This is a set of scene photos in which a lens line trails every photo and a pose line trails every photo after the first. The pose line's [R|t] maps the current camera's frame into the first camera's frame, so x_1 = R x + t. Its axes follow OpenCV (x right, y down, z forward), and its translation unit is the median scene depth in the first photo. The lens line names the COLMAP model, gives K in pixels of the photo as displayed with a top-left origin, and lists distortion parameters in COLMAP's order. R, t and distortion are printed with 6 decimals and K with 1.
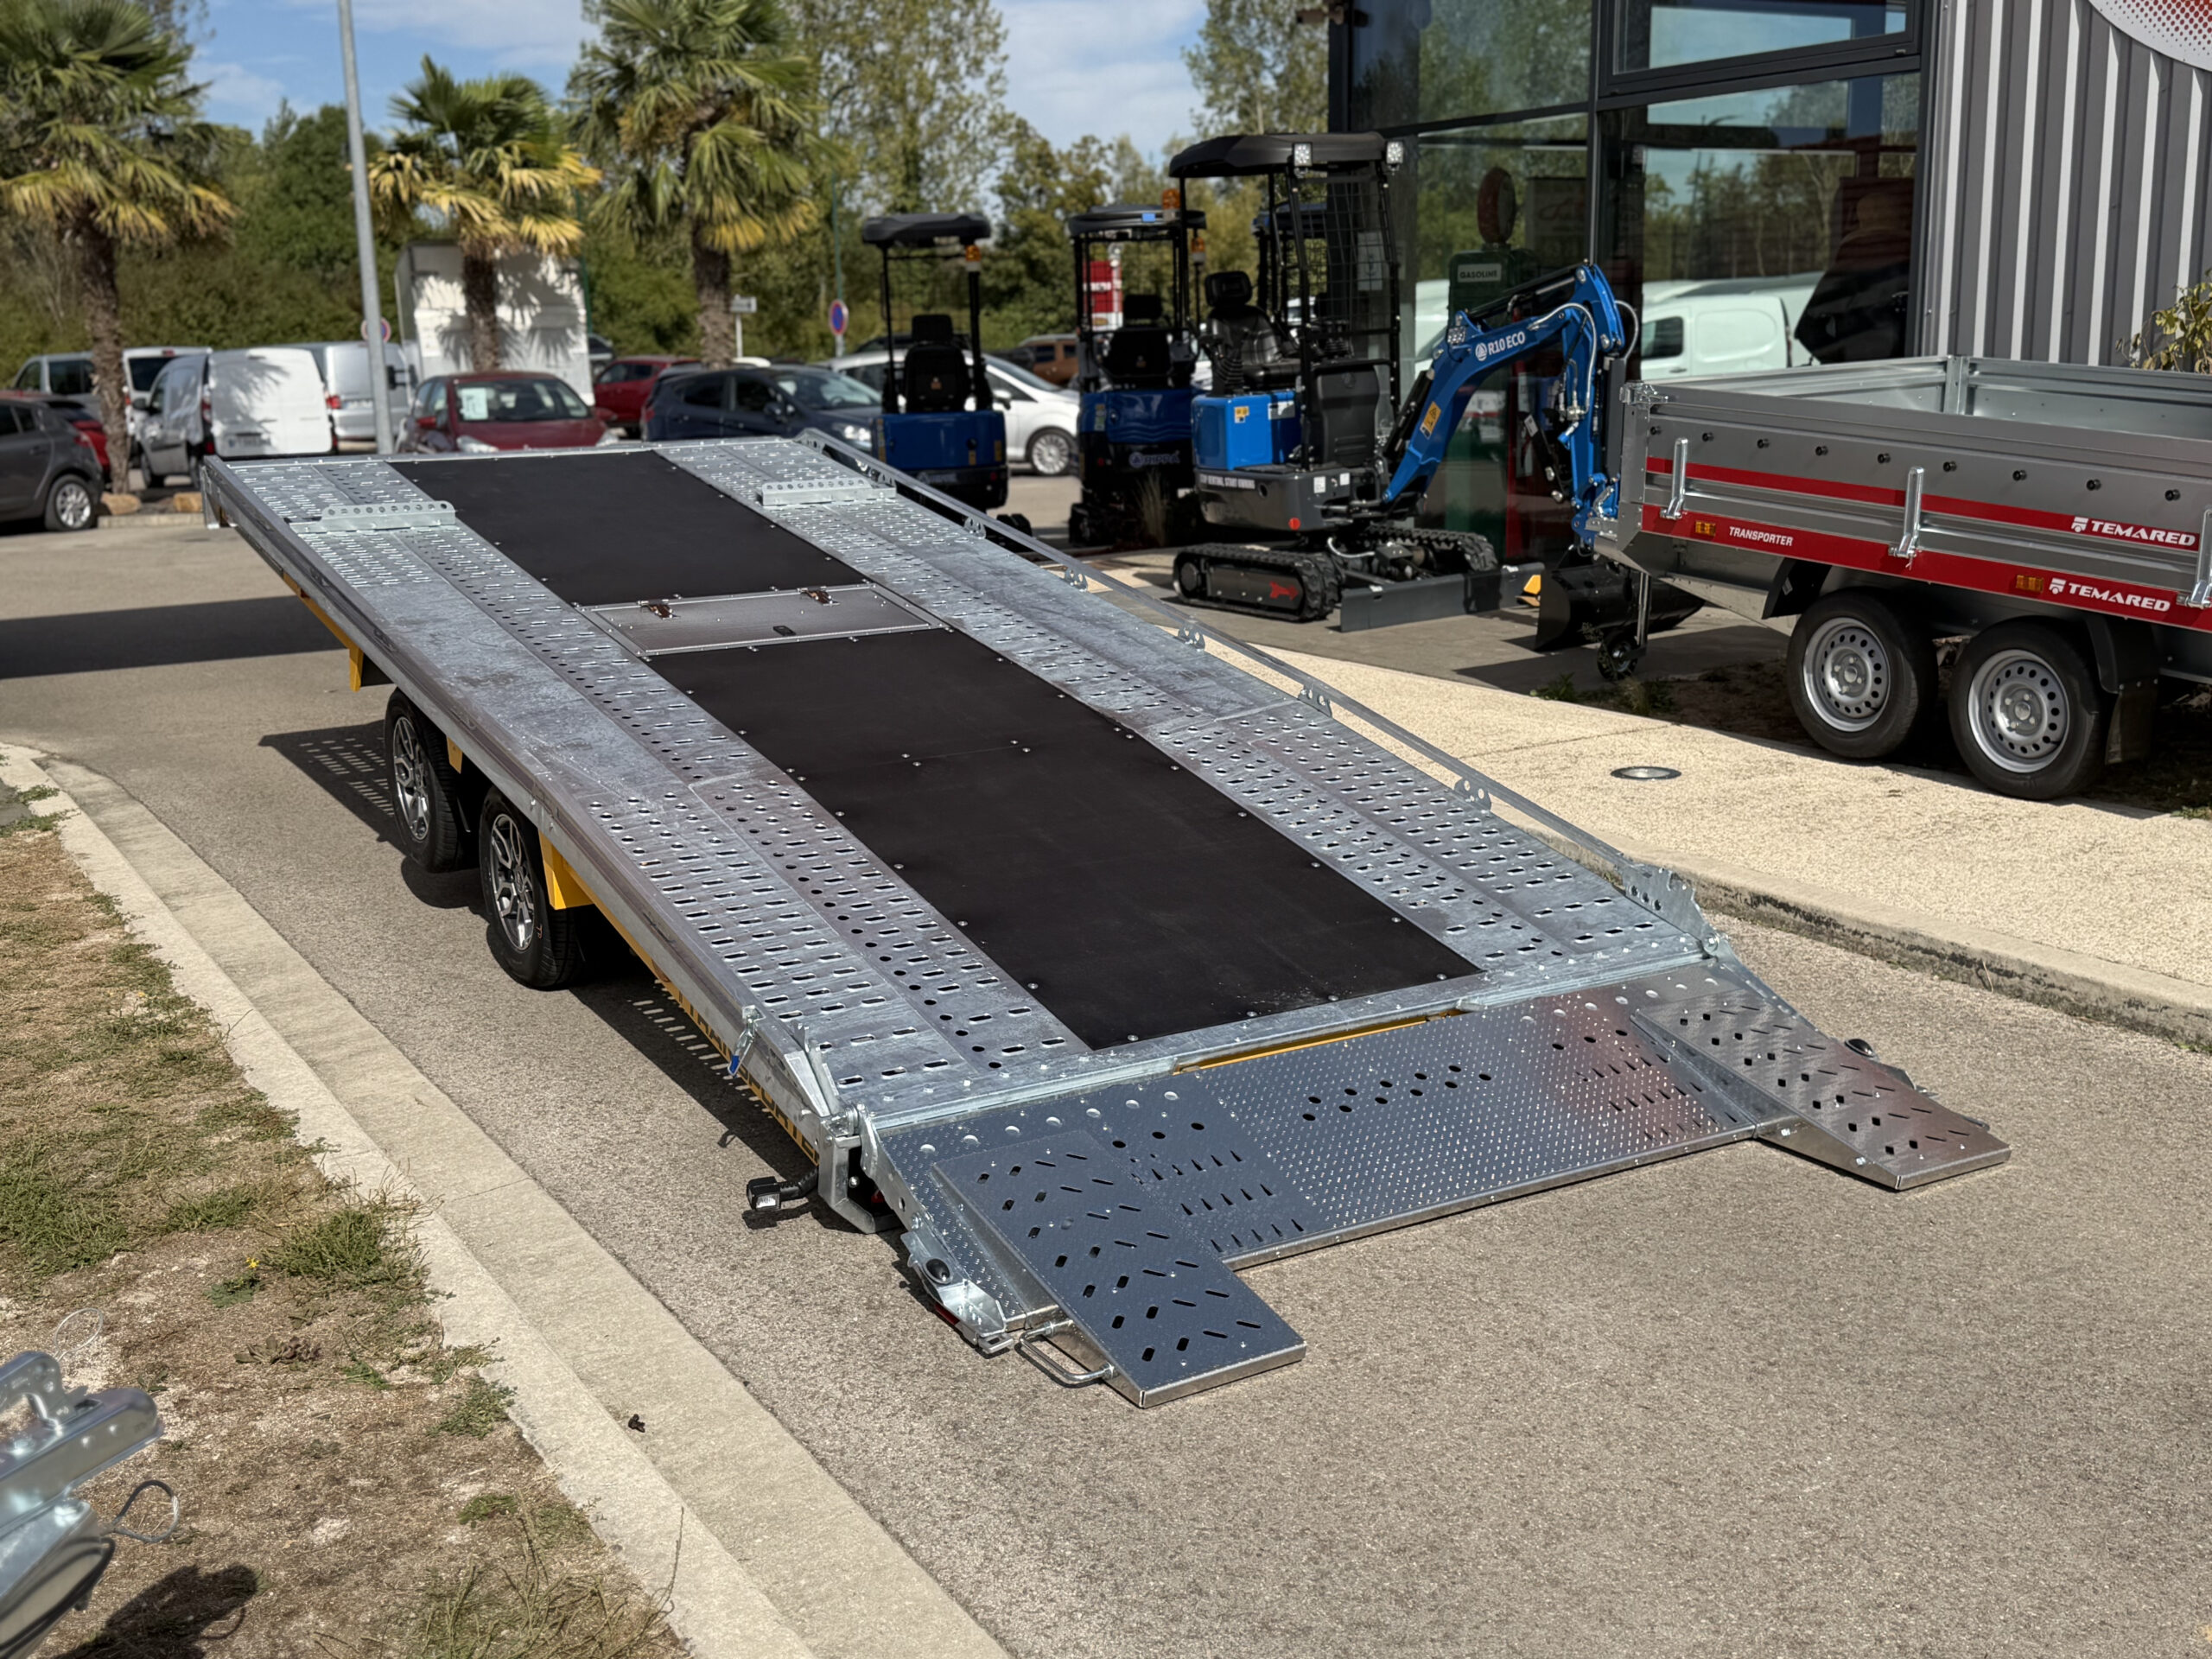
lens RADIAL K [[2350.0, 0, 1110.3], [0, 2350.0, 834.1], [0, 0, 1]] dist [0.198992, -0.450708]
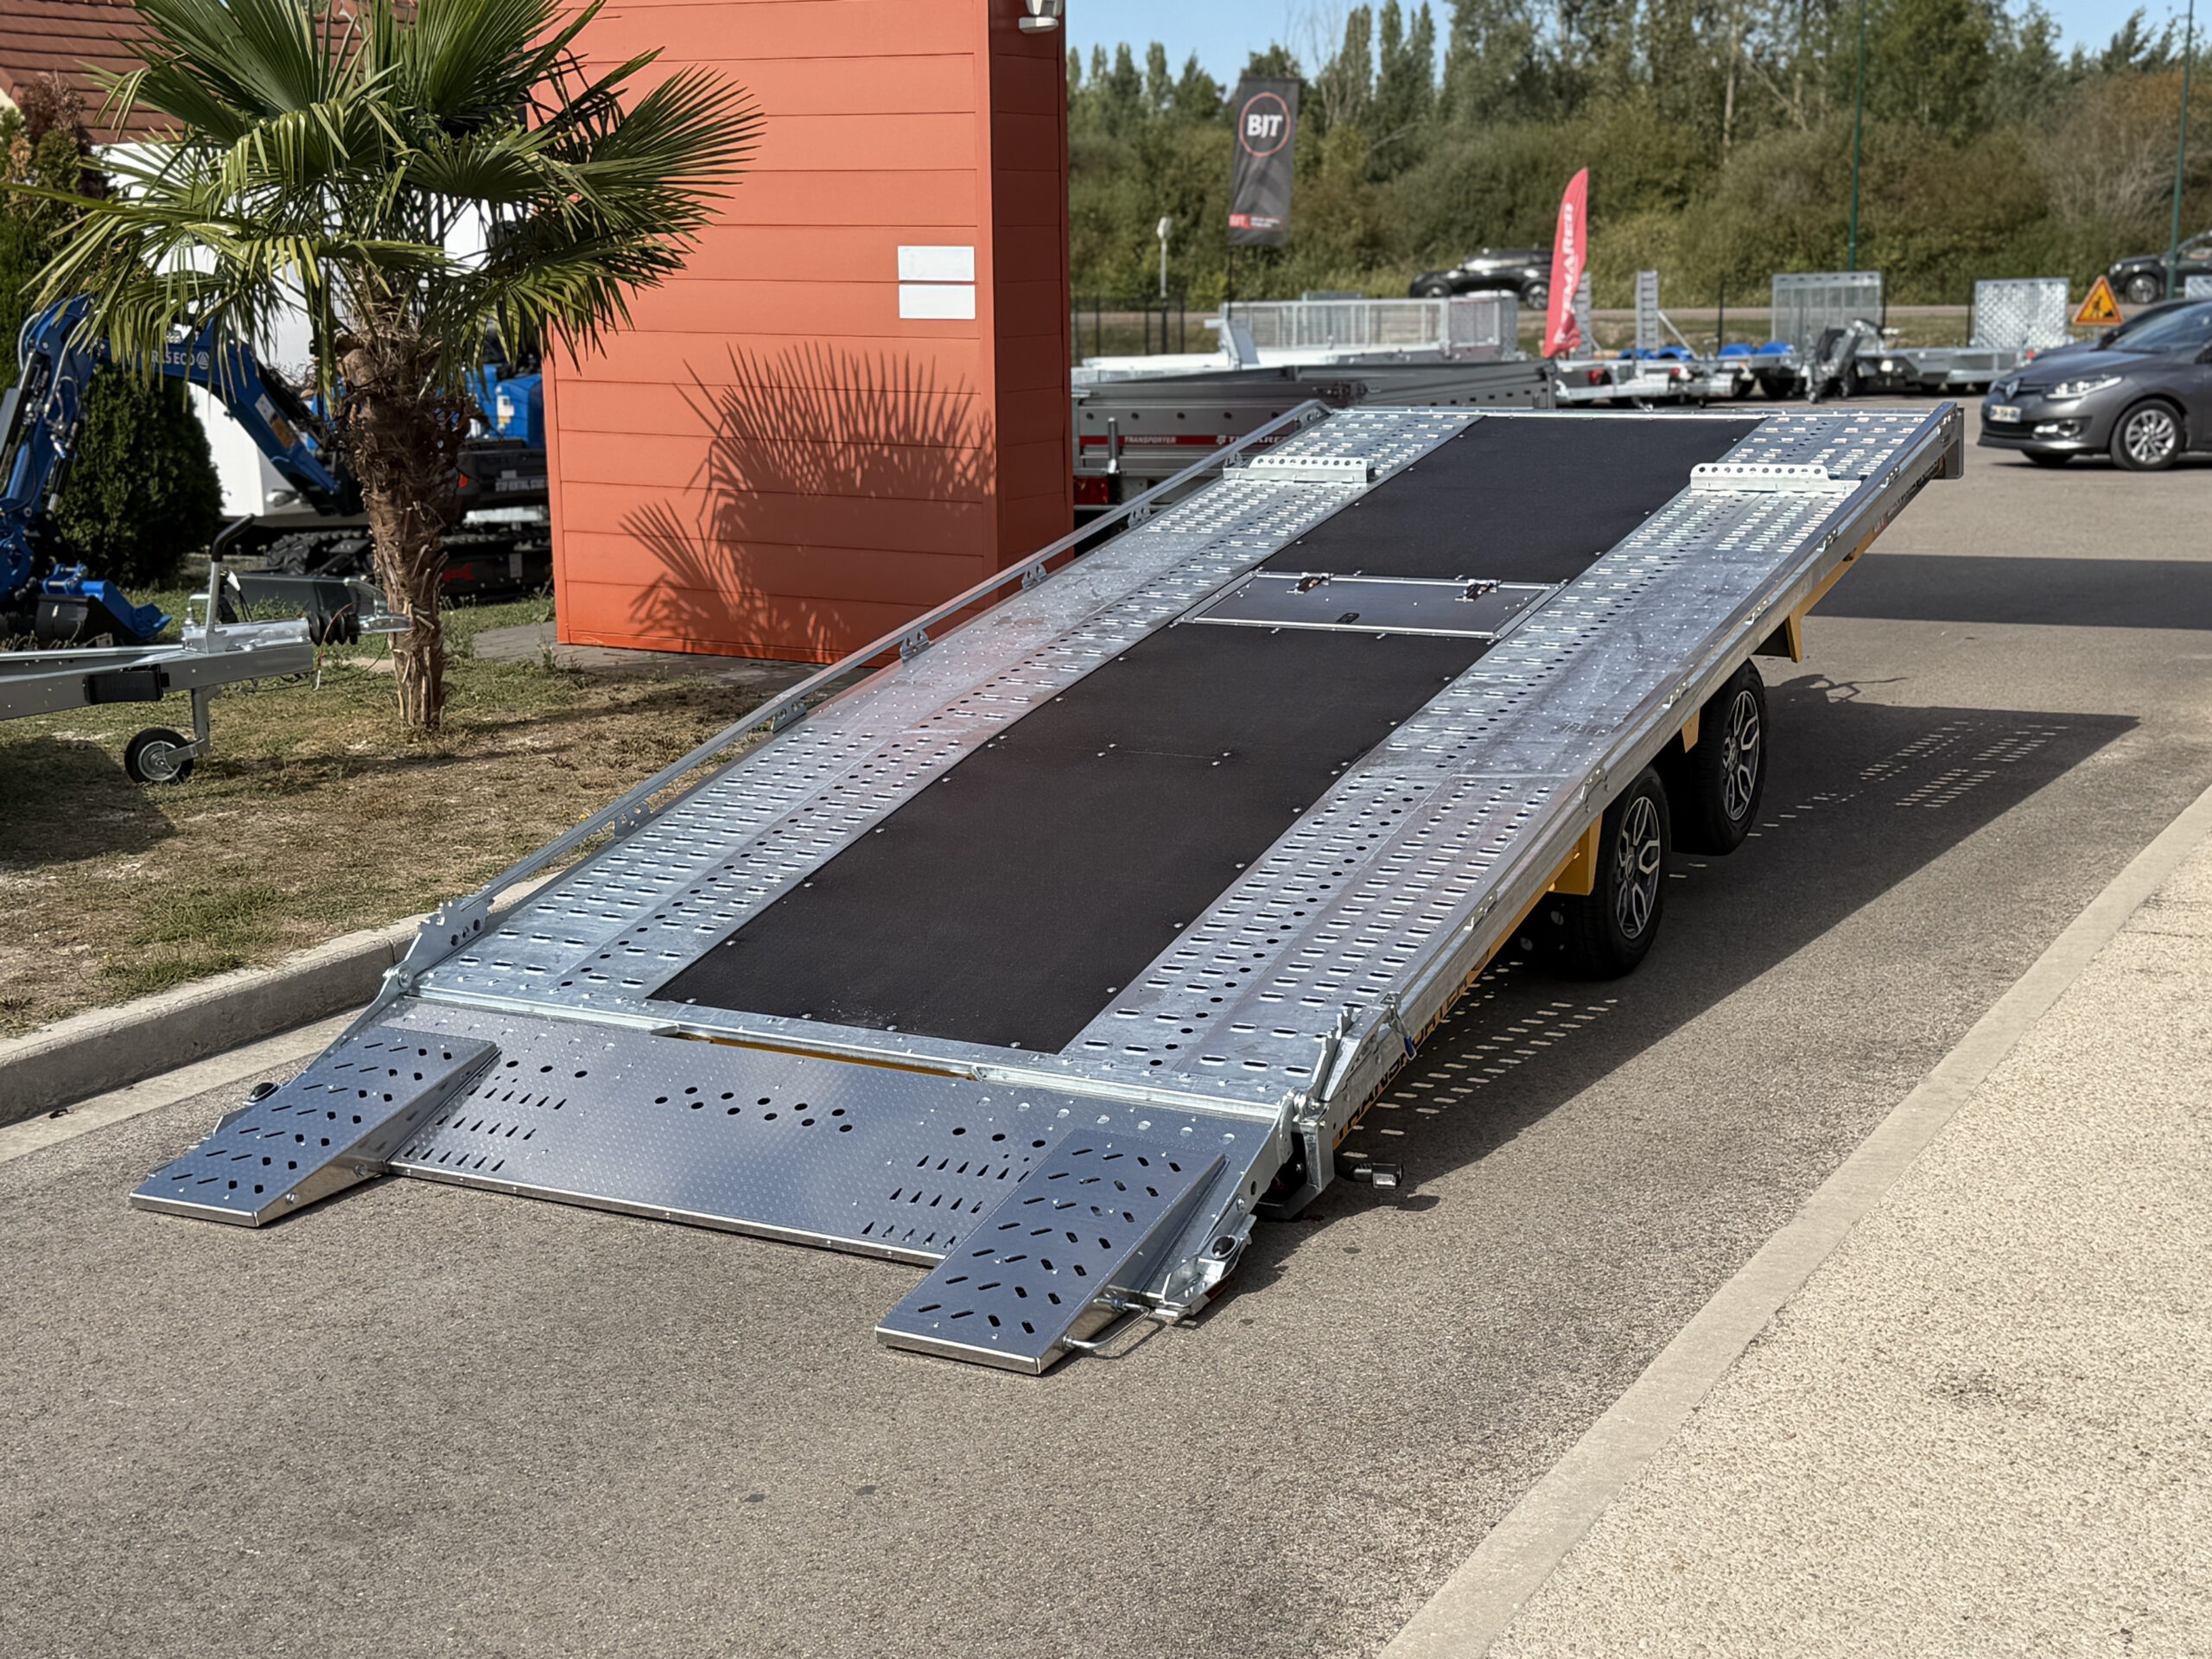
lens RADIAL K [[2940.3, 0, 1115.7], [0, 2940.3, 842.7], [0, 0, 1]] dist [0.193390, -0.415053]
pose [[0.516119, 0.189724, -0.835240, 0.883775], [-0.183432, 0.977017, 0.108581, -0.118884], [0.836644, 0.097169, 0.539059, 0.322917]]
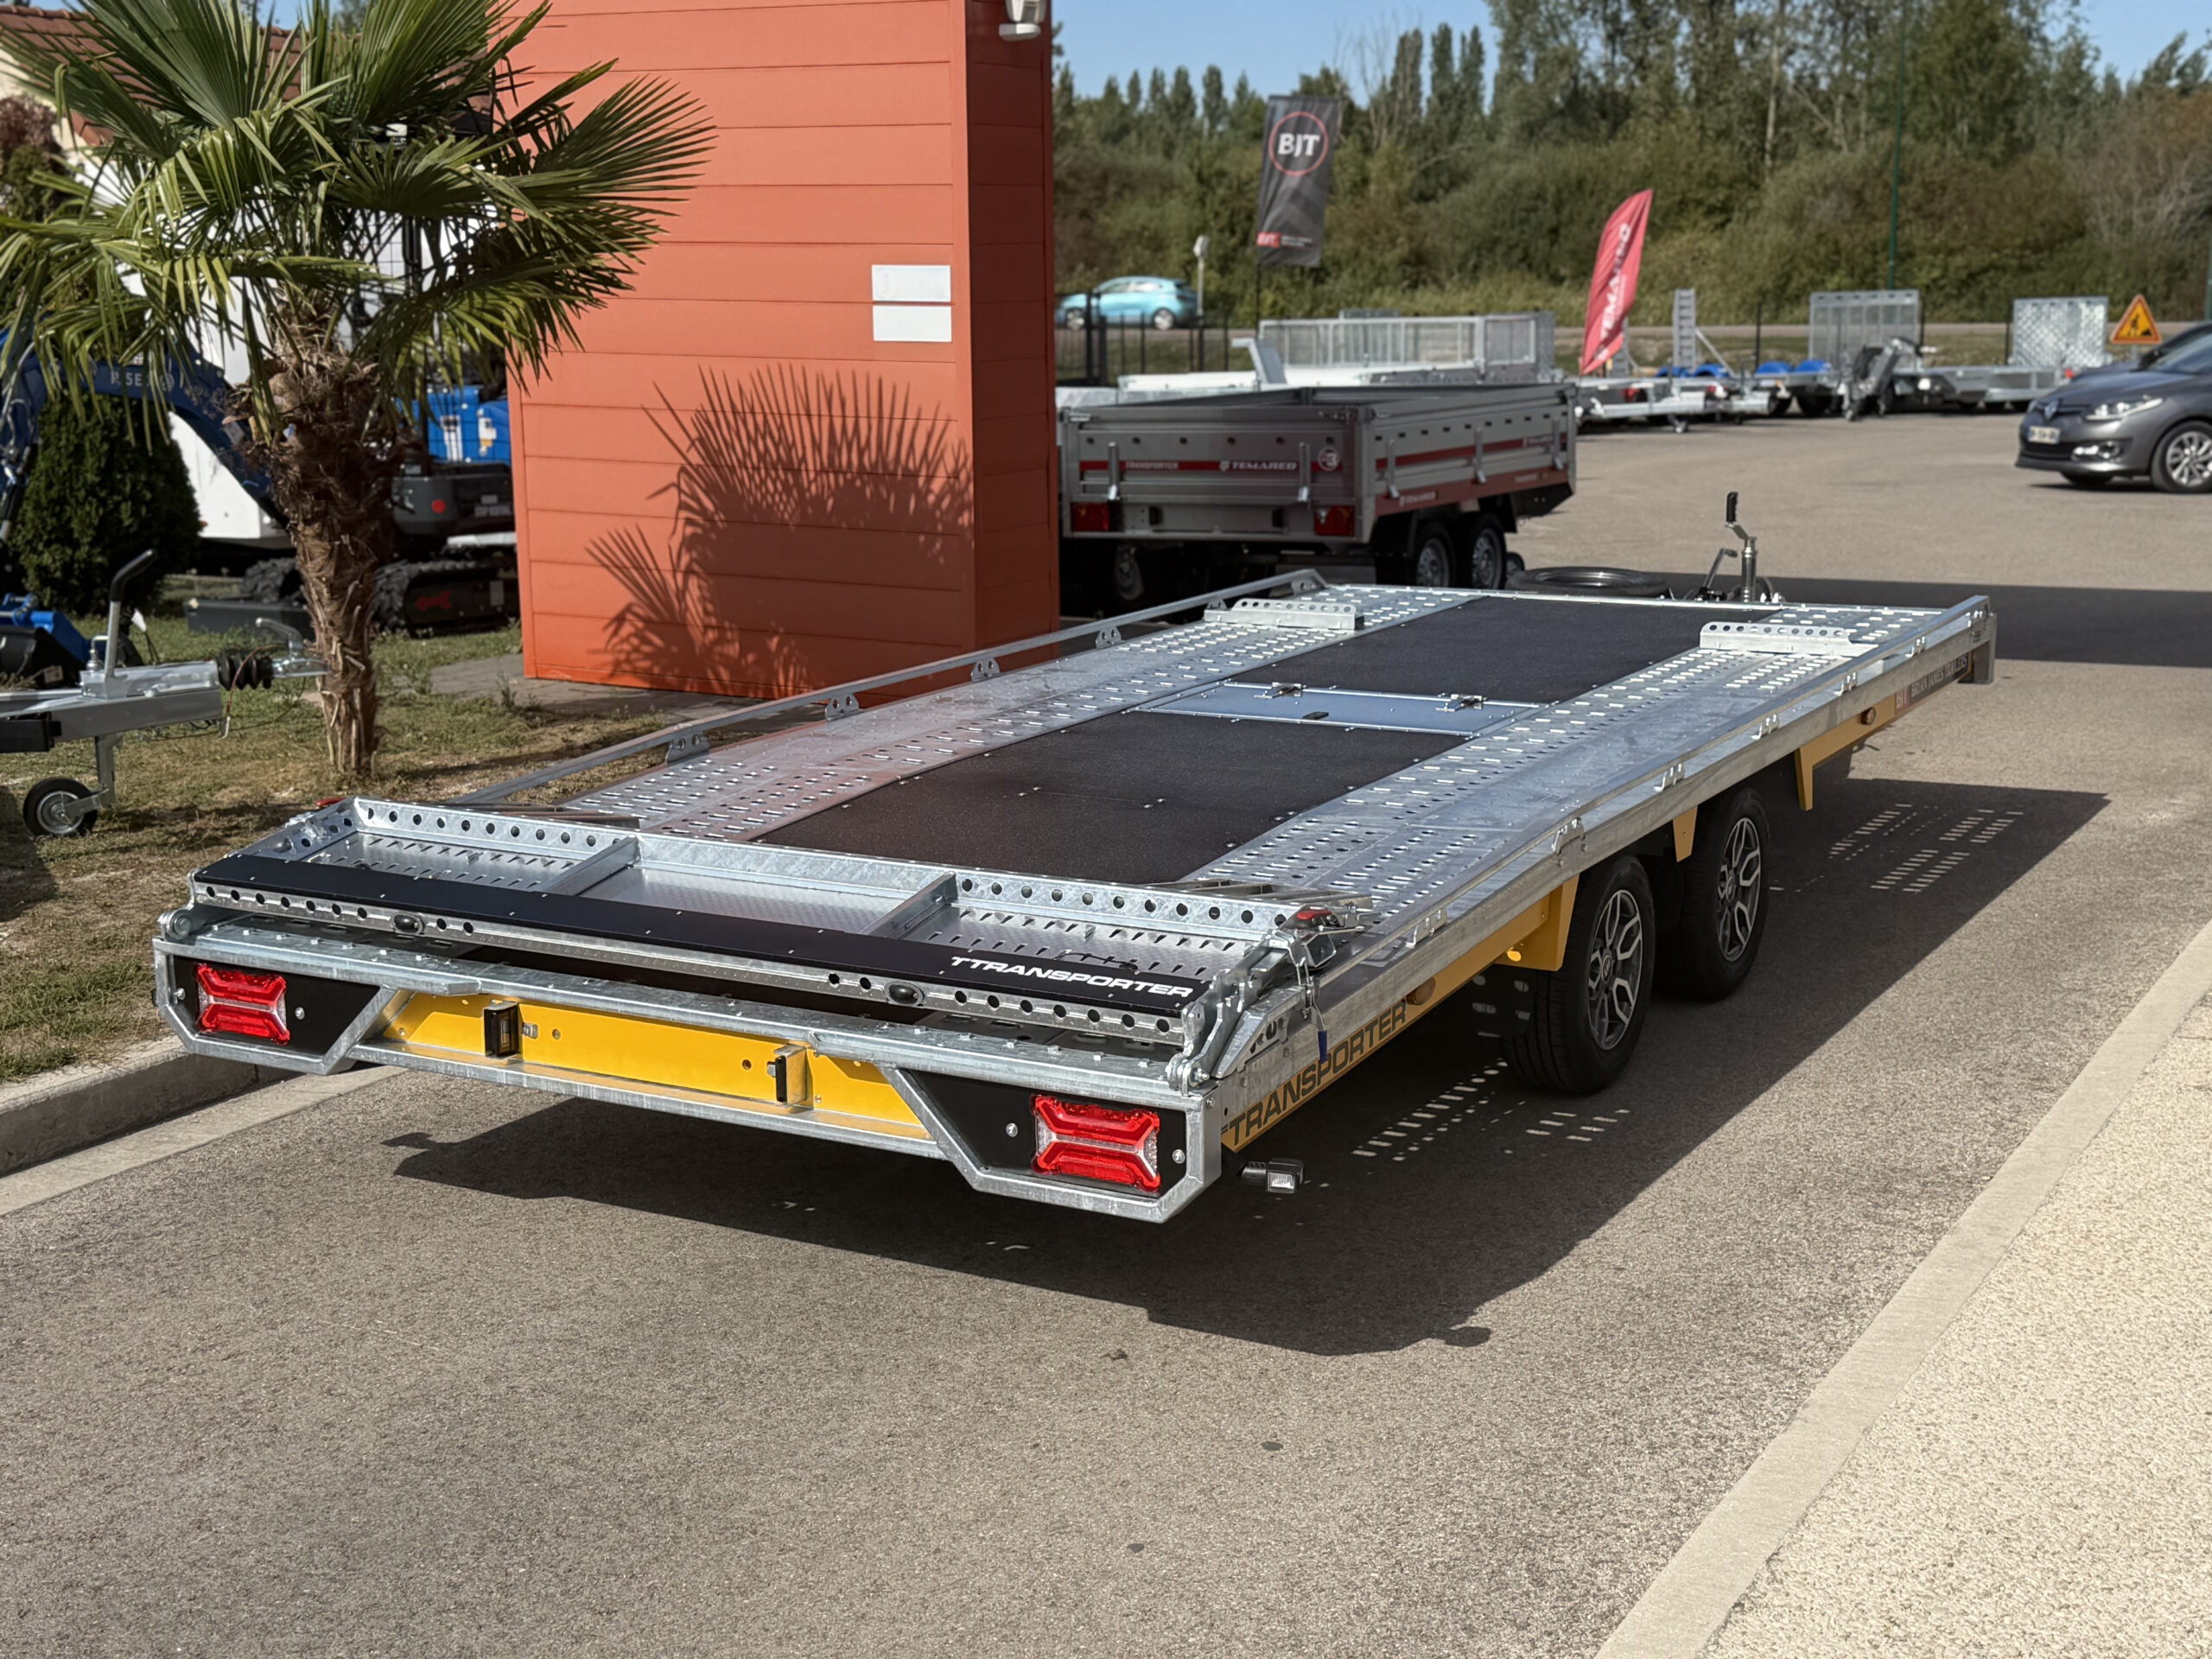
lens RADIAL K [[2846.7, 0, 1101.7], [0, 2846.7, 836.2], [0, 0, 1]] dist [0.213416, -0.515715]
pose [[0.495010, 0.191054, -0.847622, 0.778361], [-0.186634, 0.976136, 0.111027, -0.140000], [0.848606, 0.103235, 0.518854, 0.433140]]
